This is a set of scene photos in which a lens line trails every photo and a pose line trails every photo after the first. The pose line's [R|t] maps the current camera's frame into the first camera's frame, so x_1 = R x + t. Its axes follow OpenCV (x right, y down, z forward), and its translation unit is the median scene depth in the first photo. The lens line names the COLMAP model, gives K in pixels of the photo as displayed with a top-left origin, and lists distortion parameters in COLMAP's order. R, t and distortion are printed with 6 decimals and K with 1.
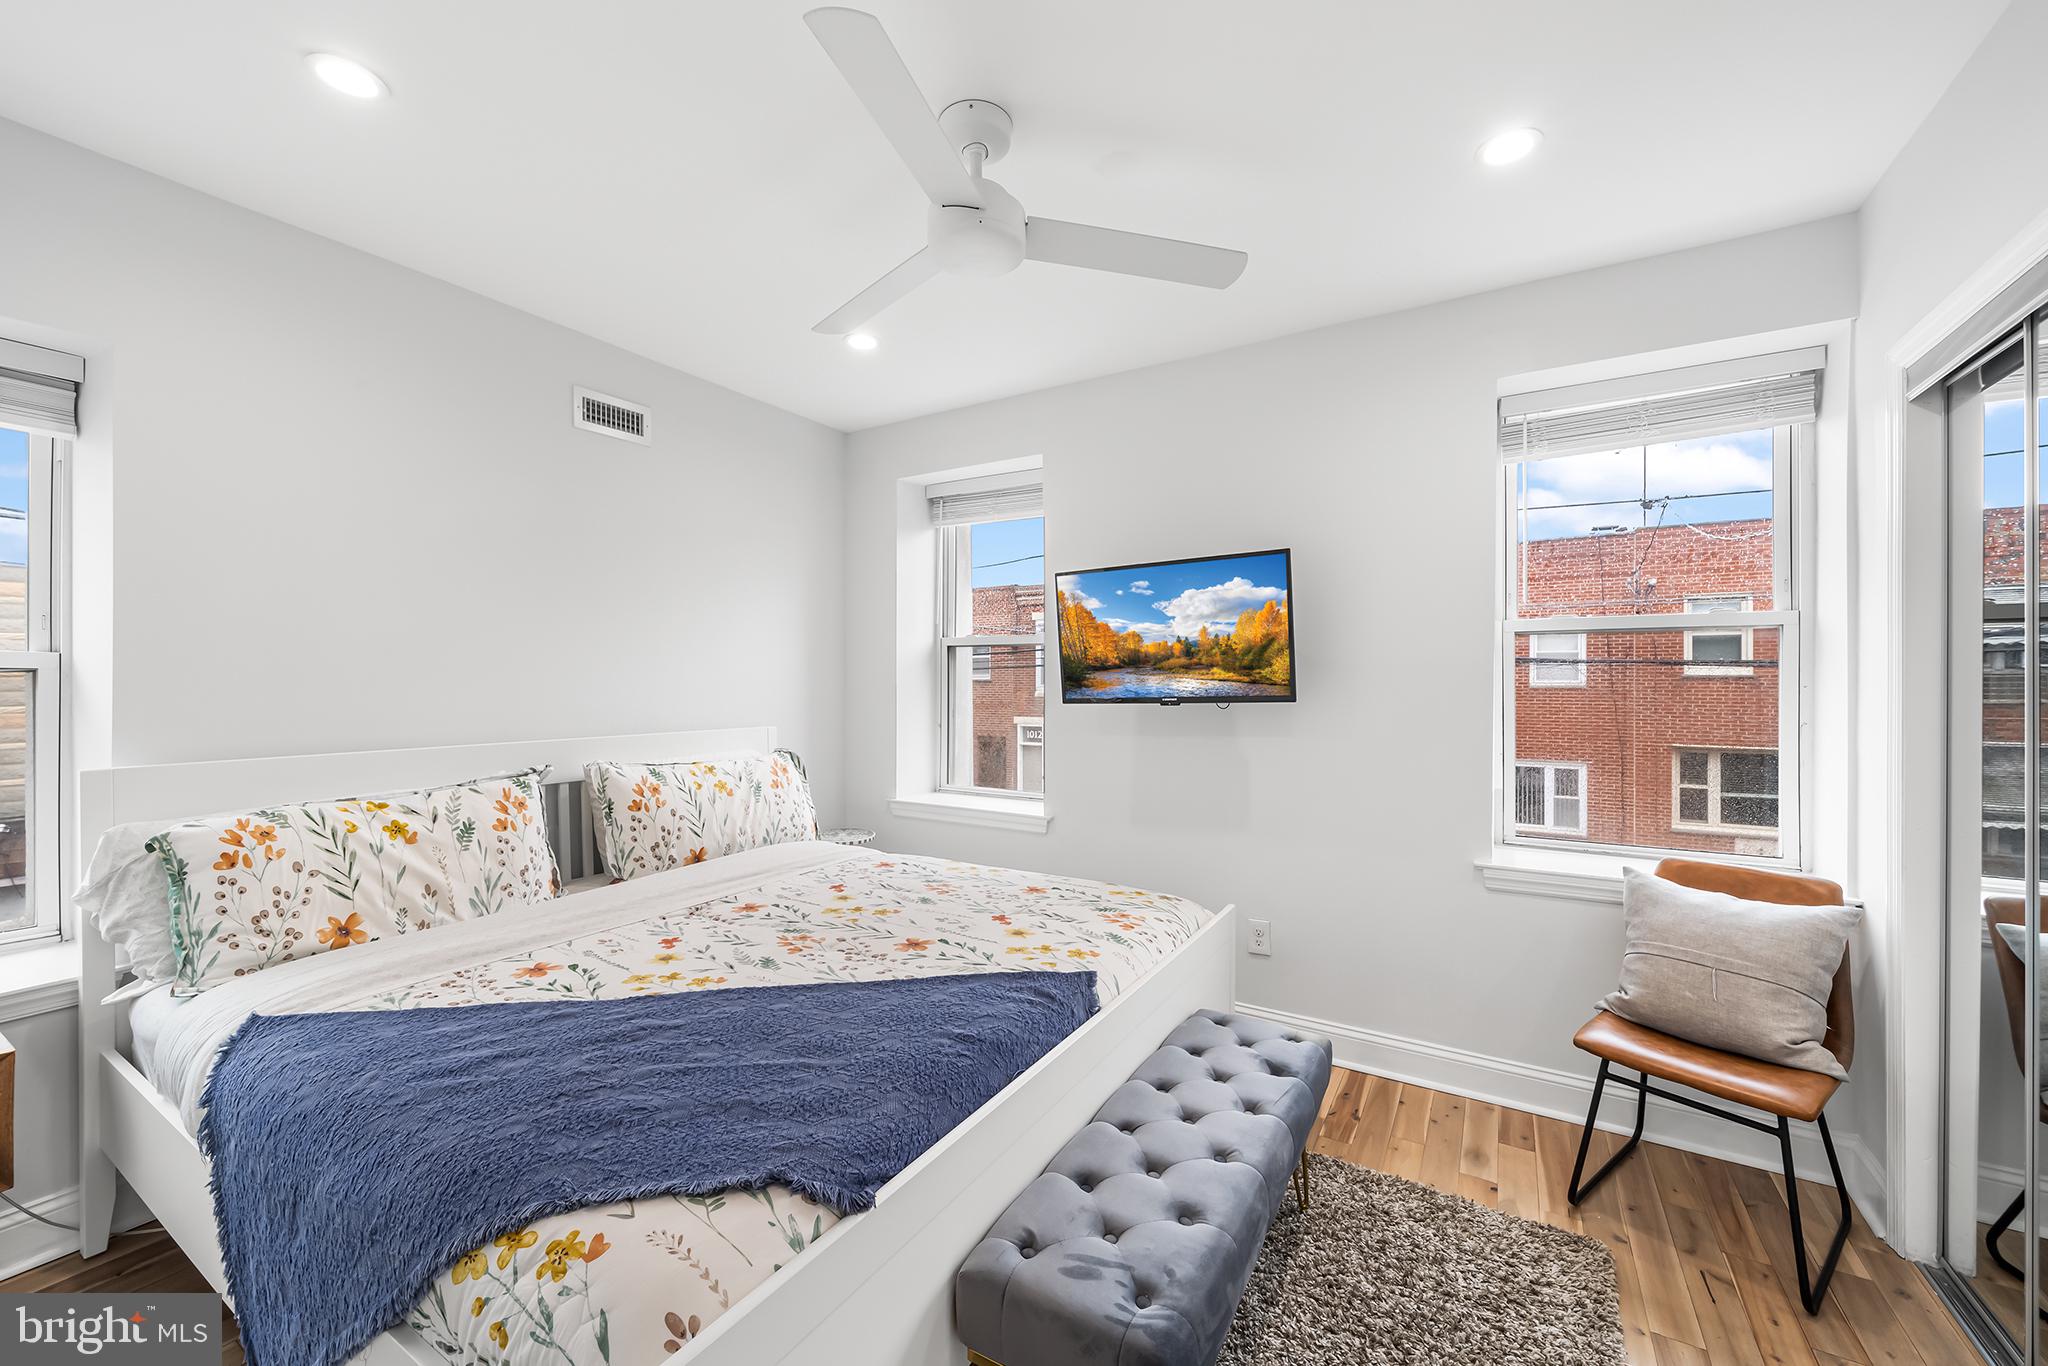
lens RADIAL K [[783.8, 0, 1031.2], [0, 783.8, 684.6], [0, 0, 1]] dist [-0.004812, 0.000168]
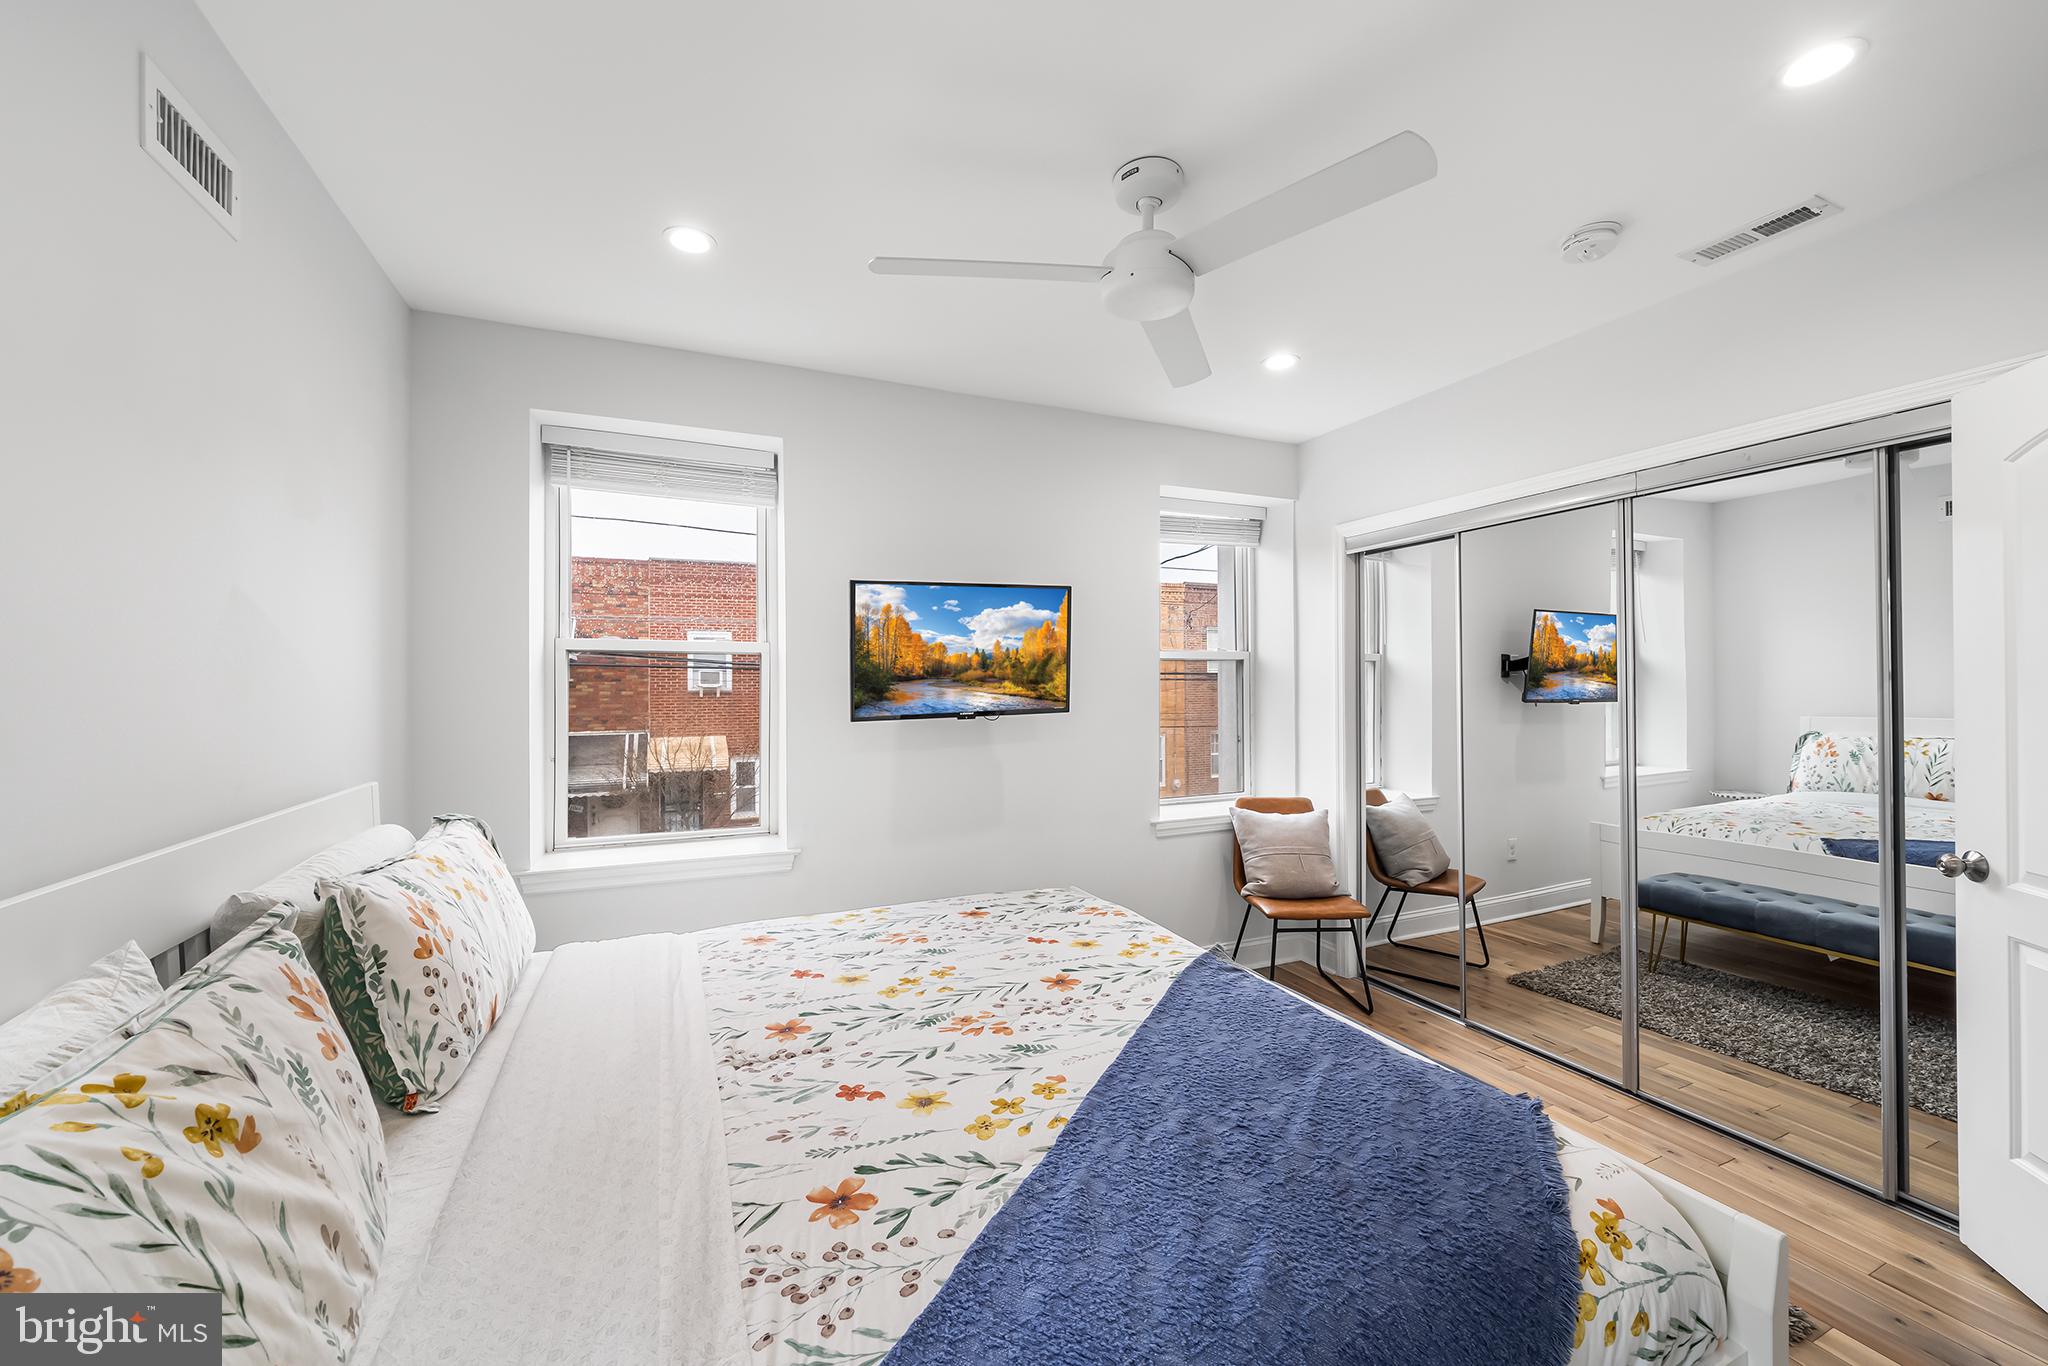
lens RADIAL K [[783.8, 0, 1020.1], [0, 783.8, 683.4], [0, 0, 1]] dist [-0.004812, 0.000168]
pose [[0.581739, -0.004962, 0.813360, -0.780404], [0.009644, 0.999953, -0.000797, -0.021899], [-0.813318, 0.008307, 0.581760, 0.405020]]
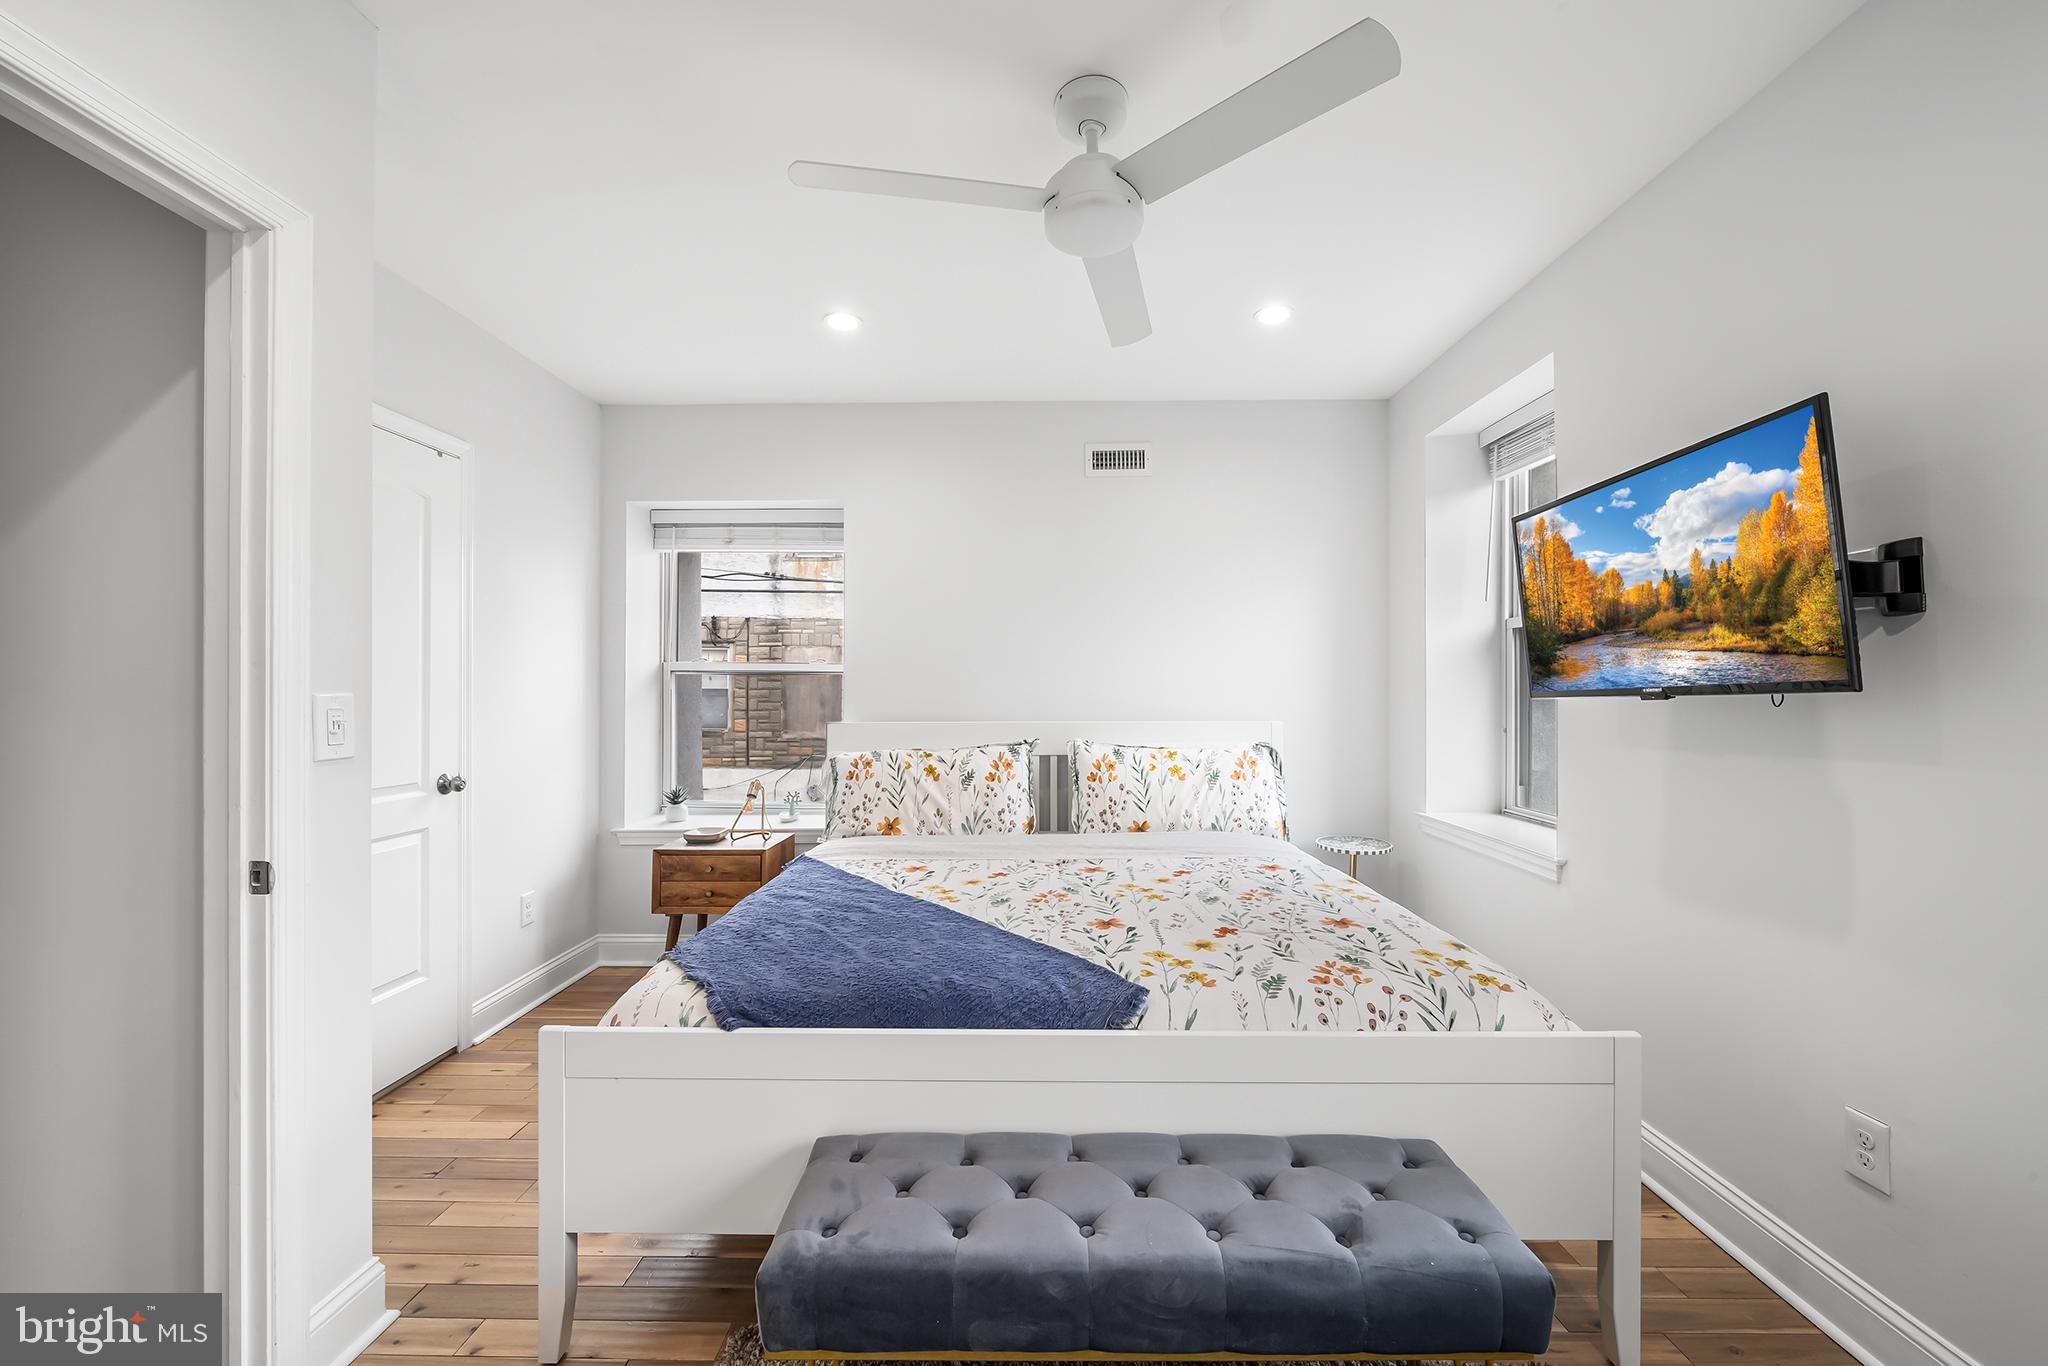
lens RADIAL K [[783.8, 0, 1022.9], [0, 783.8, 693.3], [0, 0, 1]] dist [-0.004812, 0.000168]
pose [[0.494802, -0.005097, -0.868991, 0.558594], [0.000417, 0.999984, -0.005628, 0.034899], [0.869005, 0.002422, 0.494797, 0.338030]]
